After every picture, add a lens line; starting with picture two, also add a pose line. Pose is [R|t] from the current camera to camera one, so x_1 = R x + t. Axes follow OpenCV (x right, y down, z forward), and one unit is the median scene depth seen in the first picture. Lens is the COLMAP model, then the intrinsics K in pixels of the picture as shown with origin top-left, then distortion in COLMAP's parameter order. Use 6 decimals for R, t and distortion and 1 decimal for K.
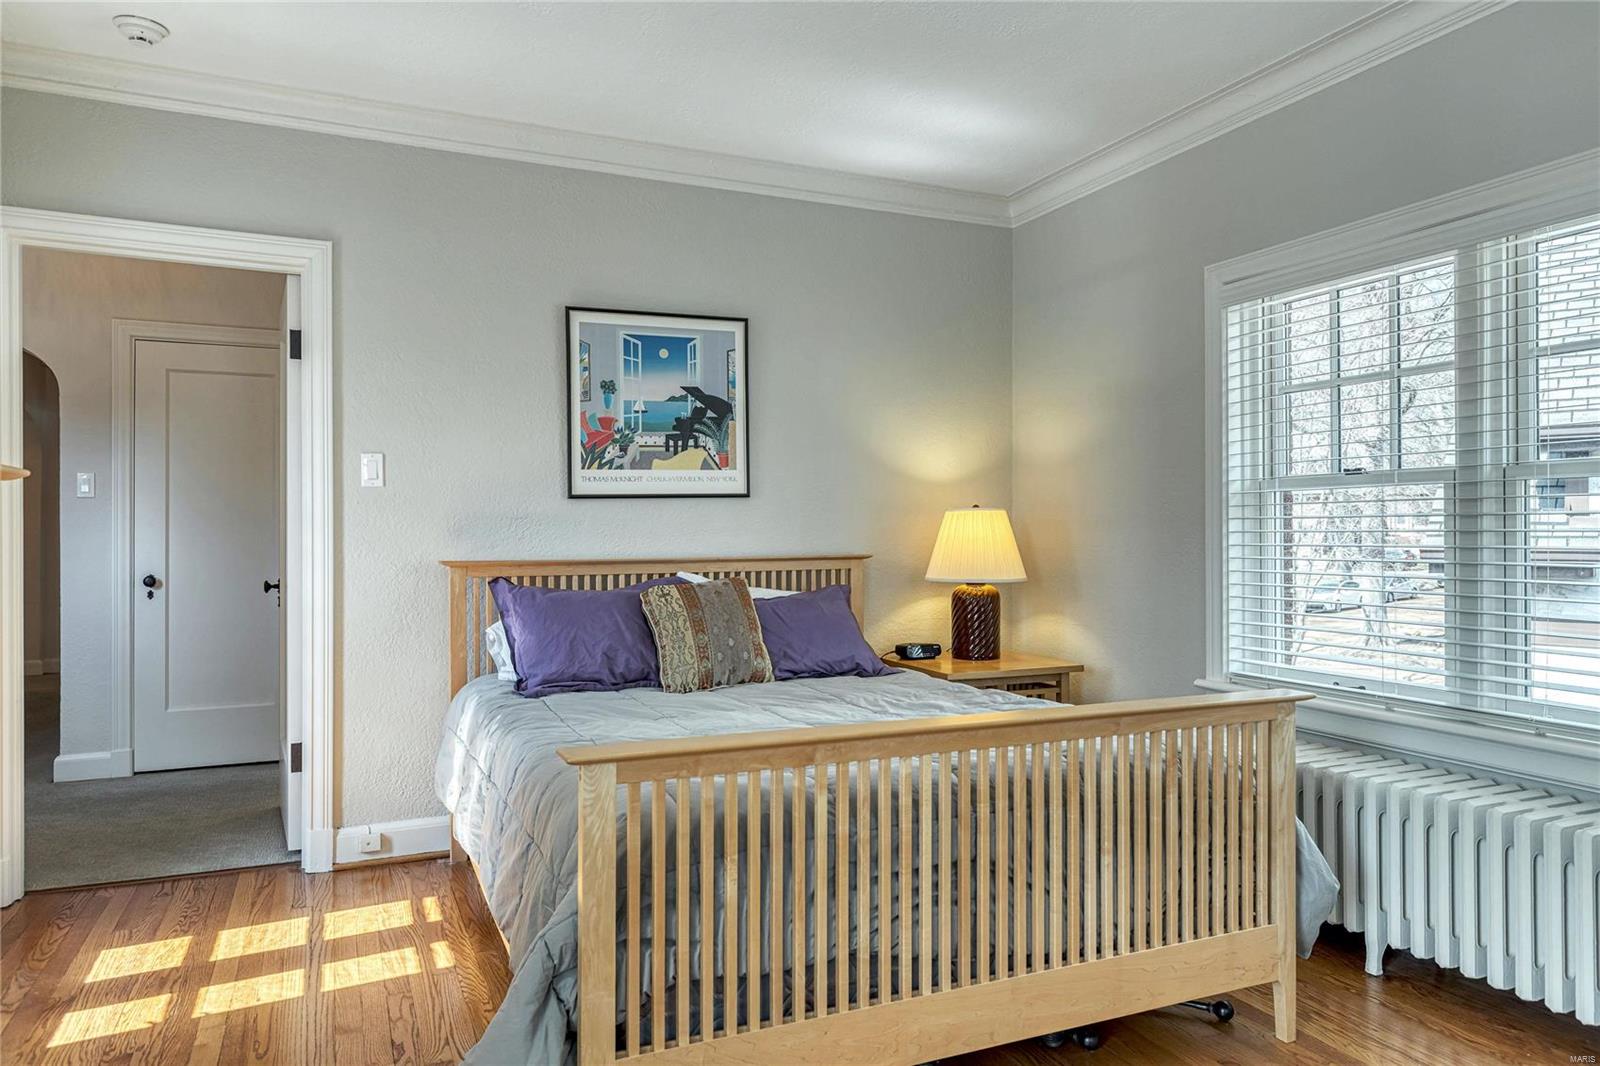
lens RADIAL K [[1051.9, 0, 794.3], [0, 1051.9, 532.9], [0, 0, 1]] dist [-0.000729, 0.000559]
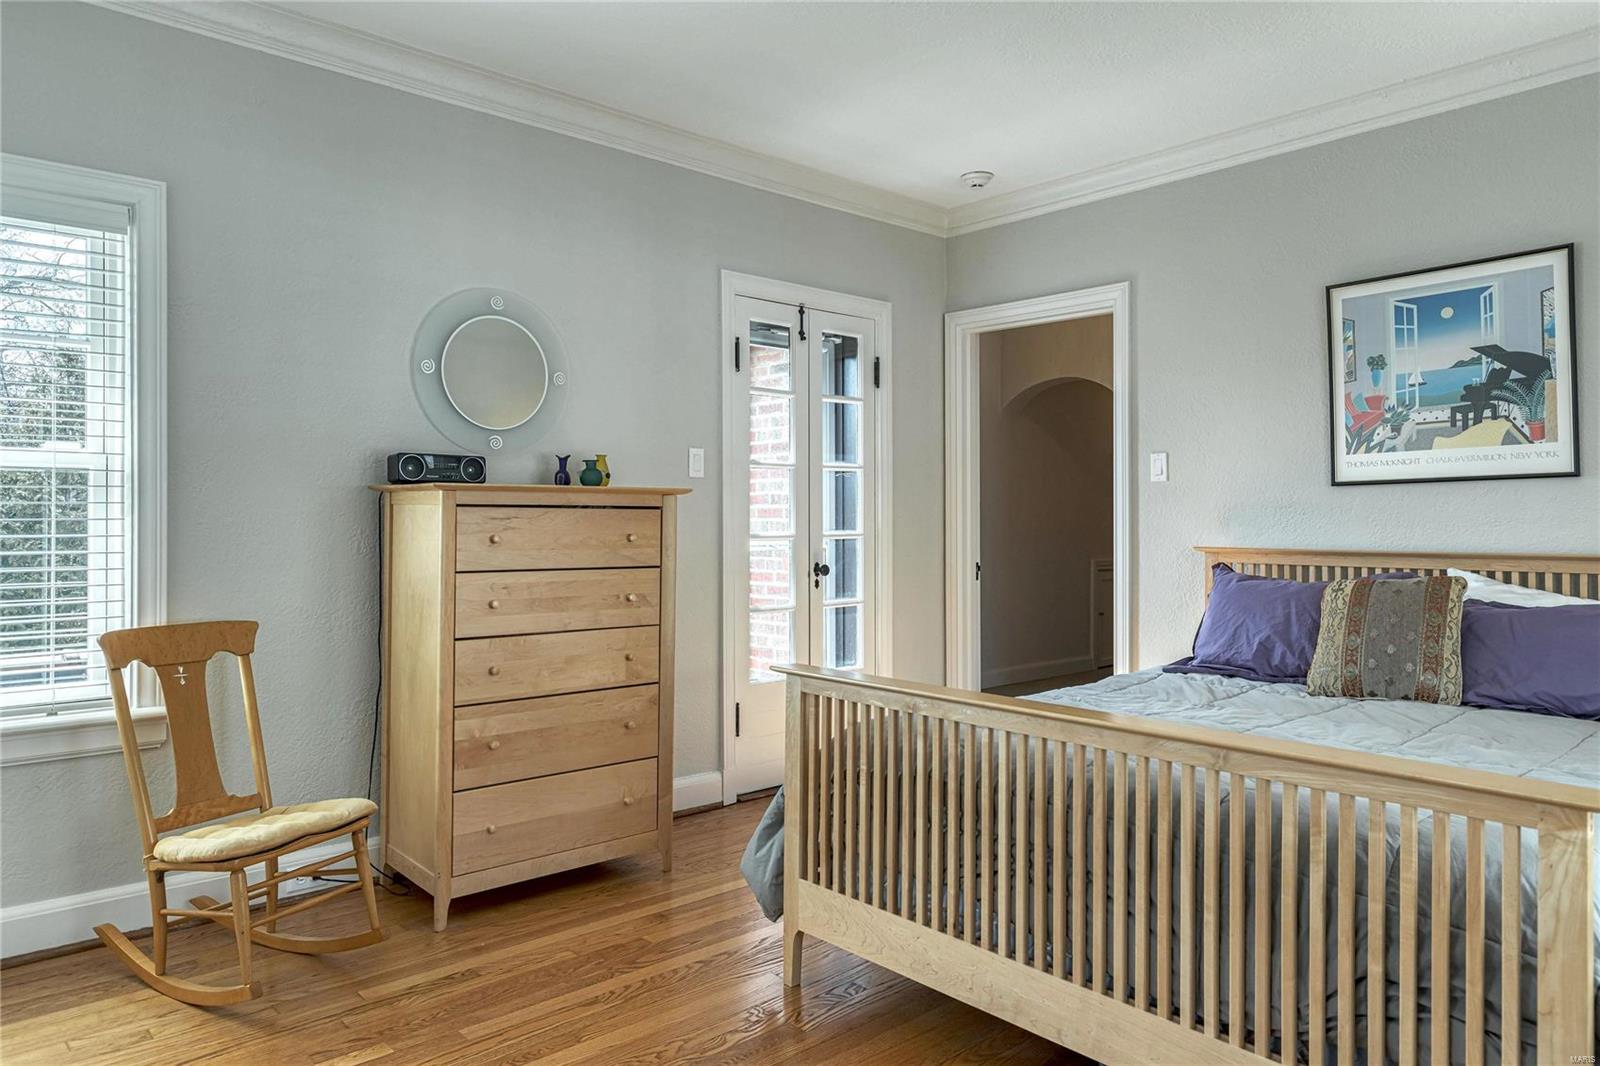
lens RADIAL K [[1051.9, 0, 793.0], [0, 1051.9, 524.8], [0, 0, 1]] dist [-0.000729, 0.000559]
pose [[0.312348, 0.006235, -0.949947, 0.528194], [-0.004239, 0.999978, 0.005169, -0.000359], [0.949958, 0.002412, 0.312368, 0.230548]]
